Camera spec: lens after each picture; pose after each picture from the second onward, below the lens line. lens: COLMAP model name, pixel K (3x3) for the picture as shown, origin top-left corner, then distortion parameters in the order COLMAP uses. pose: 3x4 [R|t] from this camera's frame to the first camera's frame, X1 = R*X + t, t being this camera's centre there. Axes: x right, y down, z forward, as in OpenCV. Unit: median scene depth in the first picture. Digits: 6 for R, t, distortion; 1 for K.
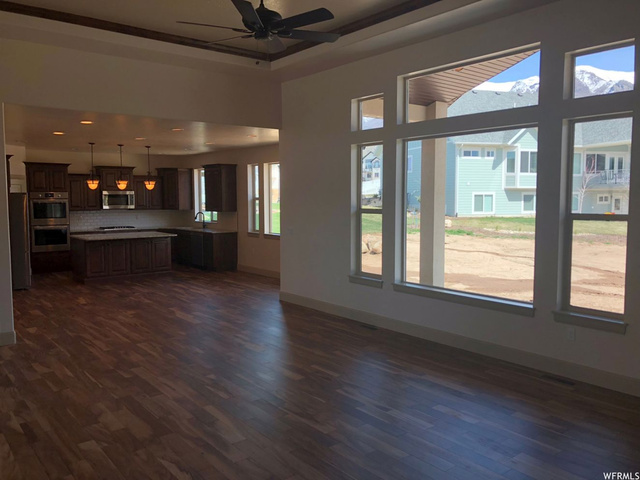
lens RADIAL K [[522.4, 0, 319.8], [0, 522.4, 230.7], [0, 0, 1]] dist [0.008762, 0.009537]
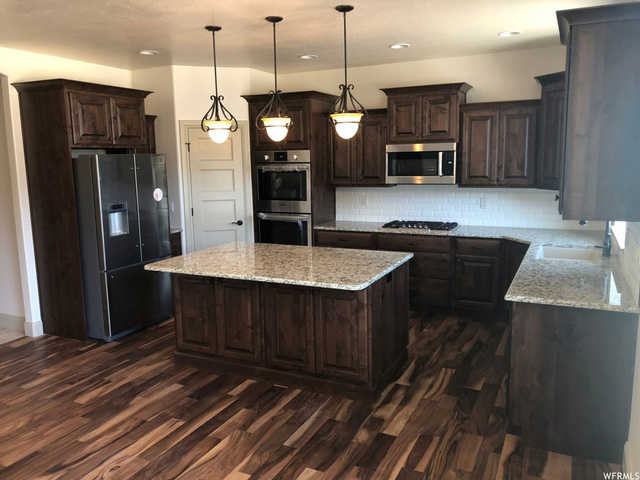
lens RADIAL K [[522.4, 0, 319.8], [0, 522.4, 230.7], [0, 0, 1]] dist [0.008762, 0.009537]
pose [[0.425754, 0.123617, -0.896355, -0.020103], [-0.039935, 0.992226, 0.117871, -0.092383], [0.903957, -0.014388, 0.427381, 1.299728]]
